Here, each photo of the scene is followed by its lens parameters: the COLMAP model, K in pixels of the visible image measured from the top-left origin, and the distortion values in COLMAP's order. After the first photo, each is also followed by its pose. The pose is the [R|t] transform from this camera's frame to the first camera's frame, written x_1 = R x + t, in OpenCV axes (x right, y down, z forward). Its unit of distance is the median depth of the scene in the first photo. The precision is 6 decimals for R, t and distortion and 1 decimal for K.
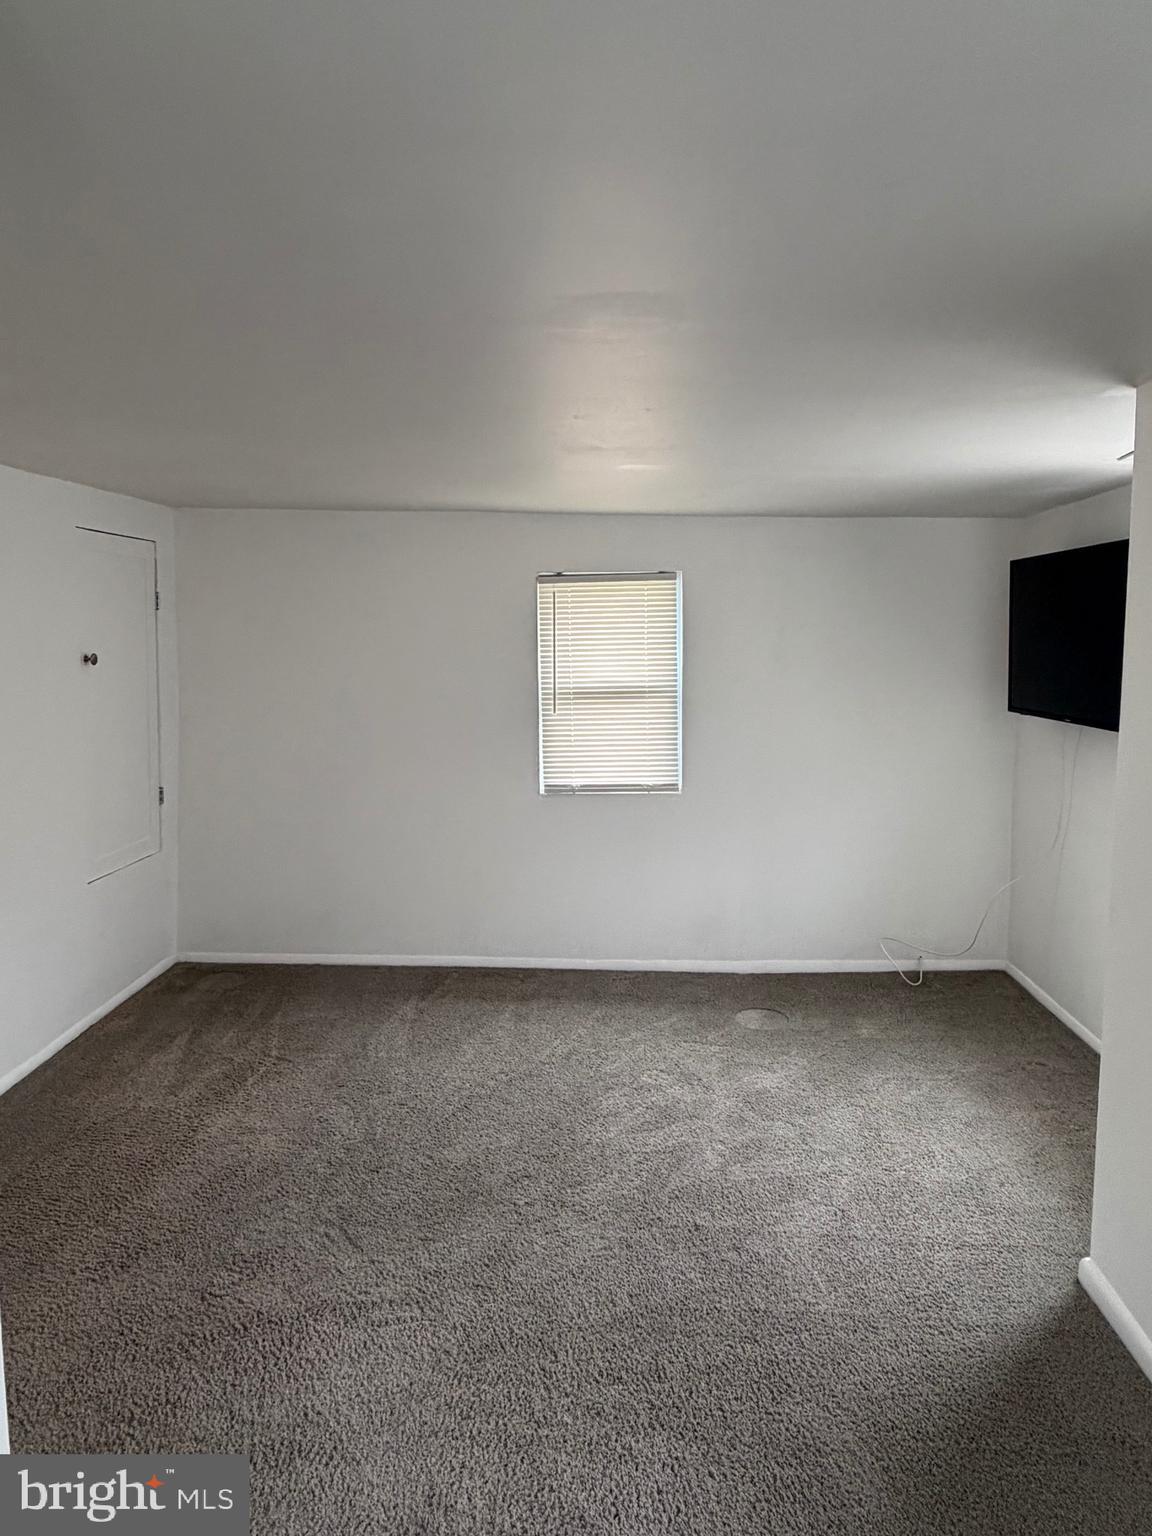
lens RADIAL K [[987.8, 0, 576.0], [0, 987.8, 768.0], [0, 0, 1]] dist [0.001053, 0.000230]
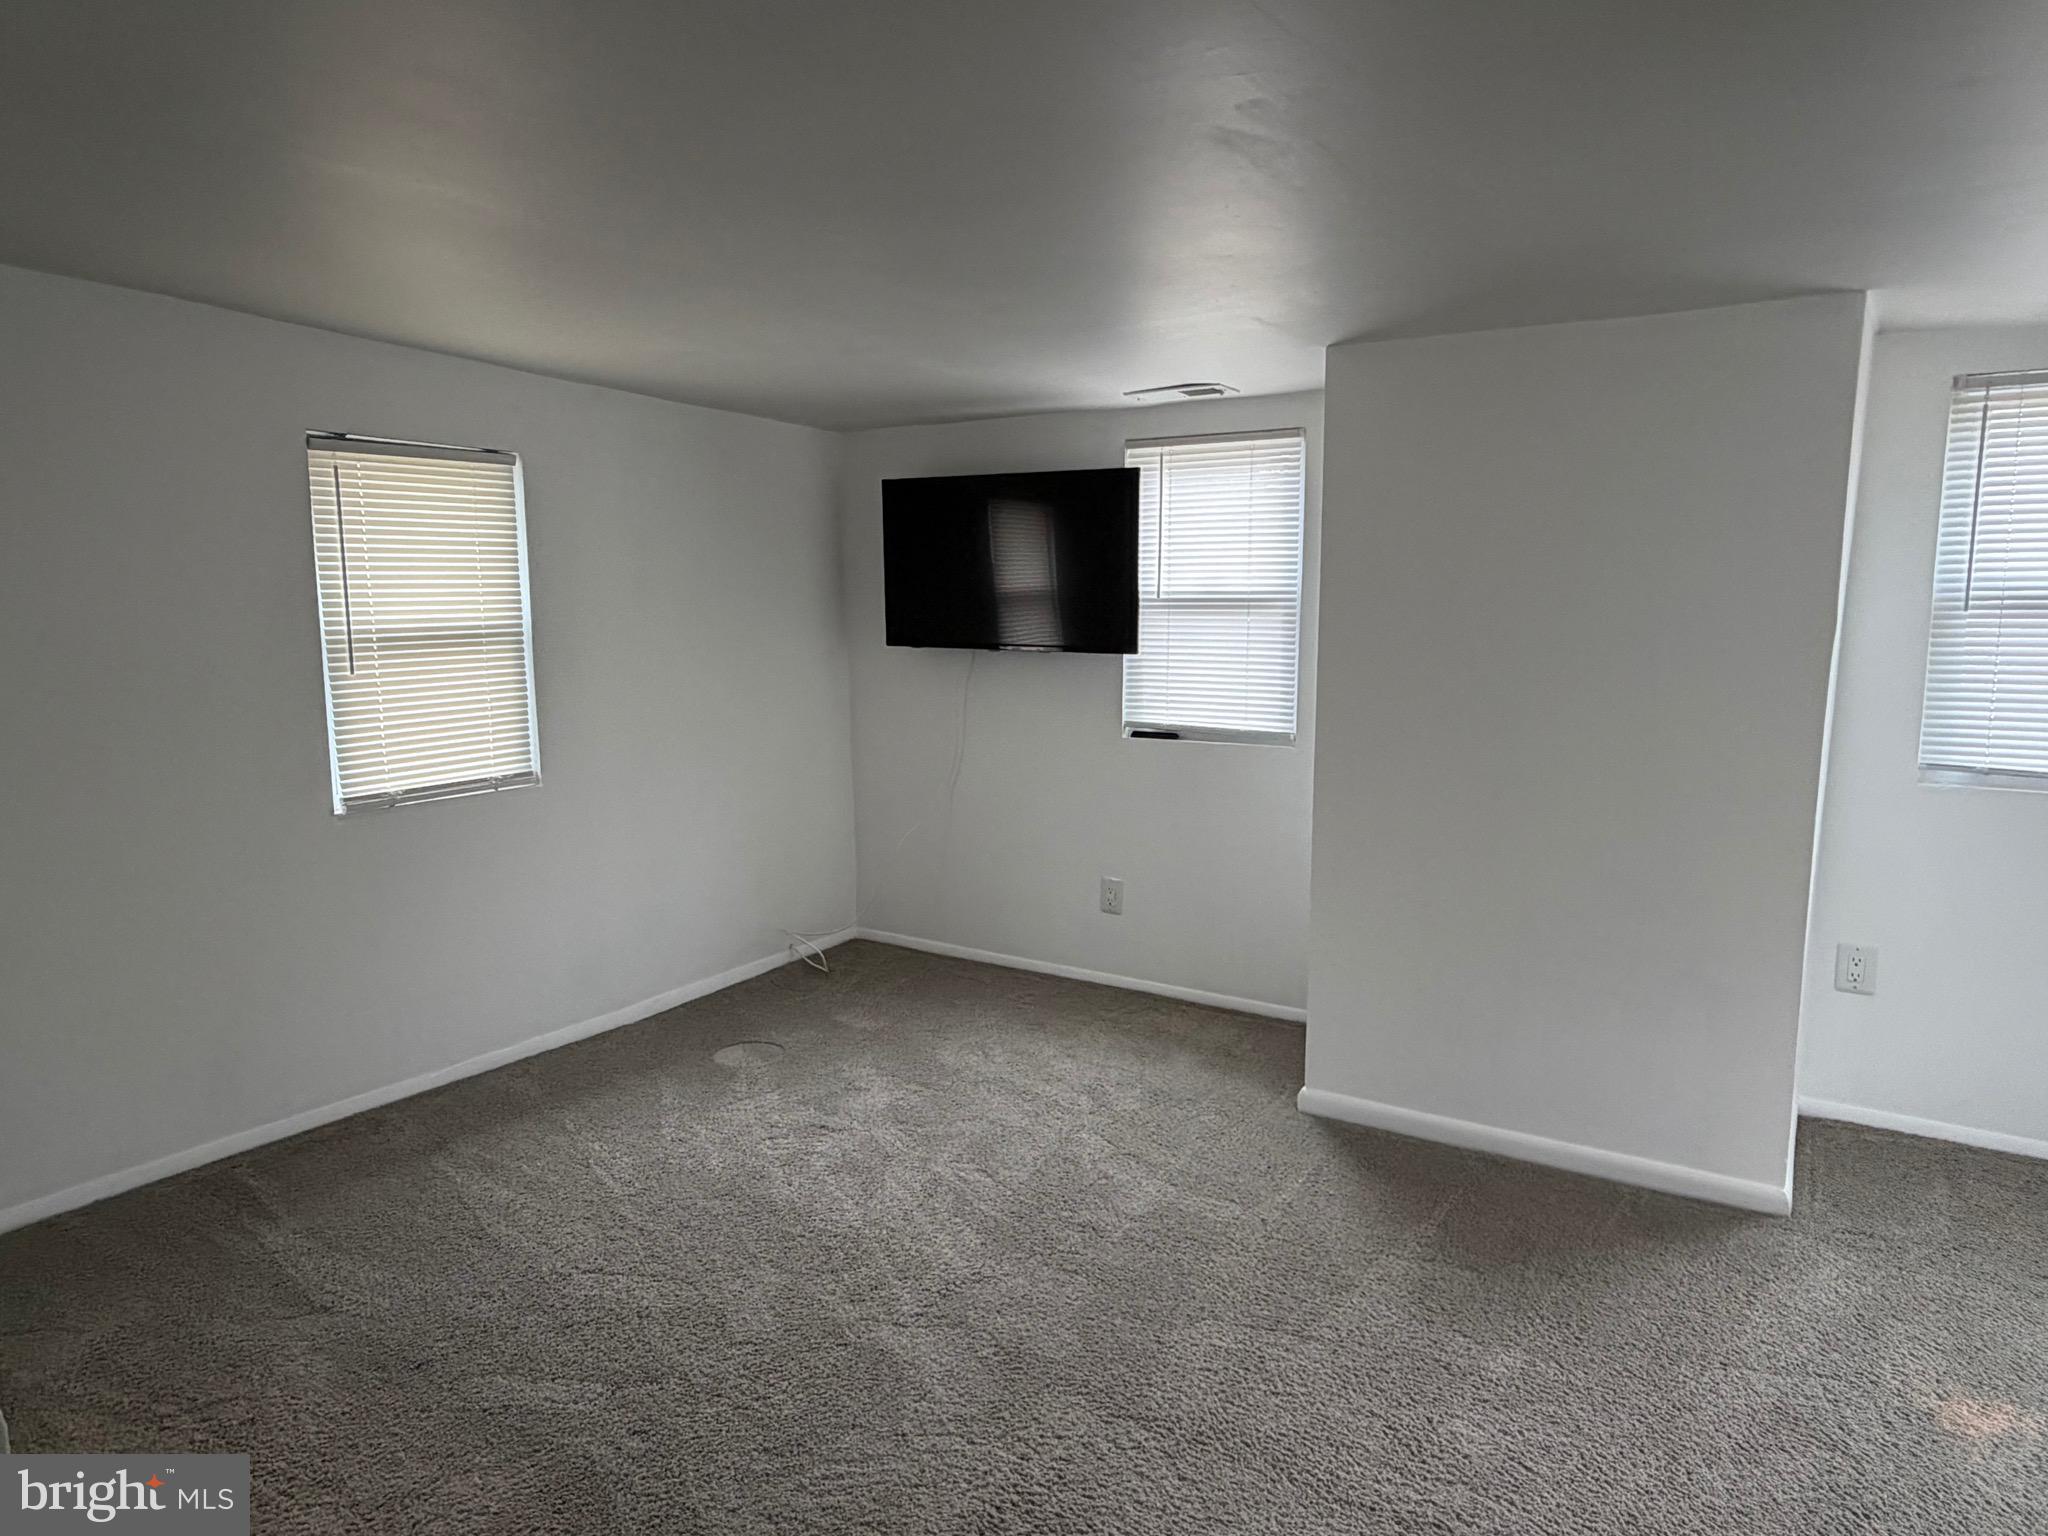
lens RADIAL K [[1317.0, 0, 1024.0], [0, 1317.0, 768.0], [0, 0, 1]] dist [0.001053, 0.000230]
pose [[0.476753, -0.105779, 0.872649, -0.526352], [0.105505, 0.992443, 0.062659, -0.007193], [-0.872683, 0.062196, 0.484311, 0.278681]]
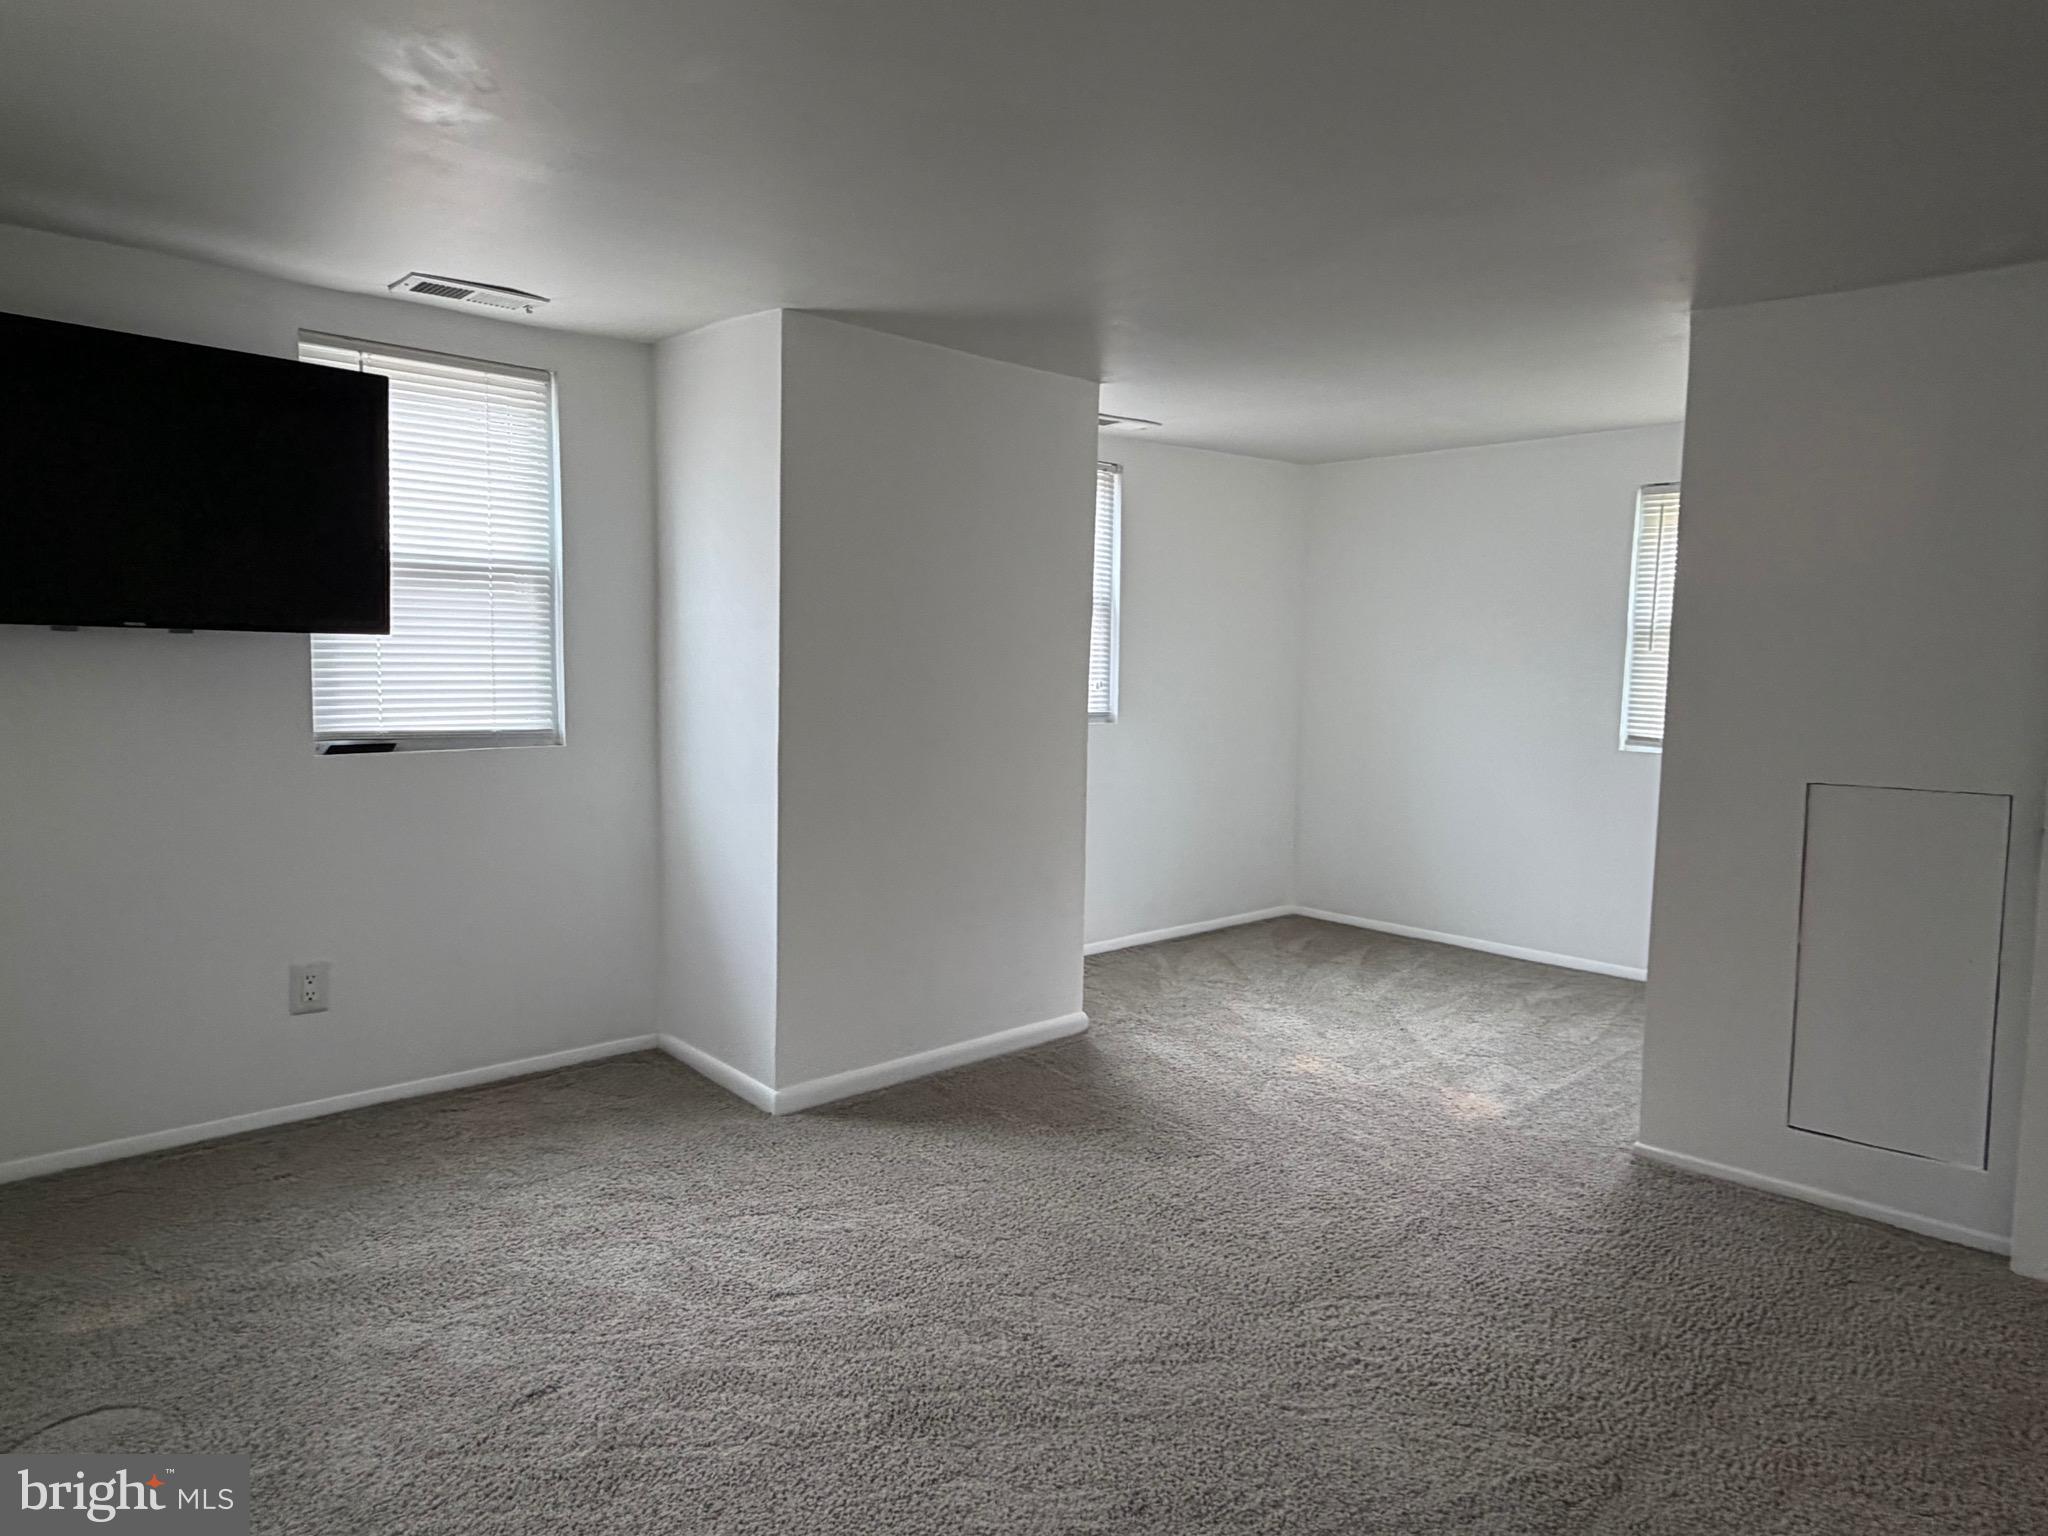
lens RADIAL K [[1281.5, 0, 1024.0], [0, 1281.5, 768.0], [0, 0, 1]] dist [0.004247, 0.002062]
pose [[-0.726755, -0.065670, 0.683751, -0.348324], [0.078690, 0.980907, 0.177849, -0.046315], [-0.682375, 0.183056, -0.707711, 0.944176]]
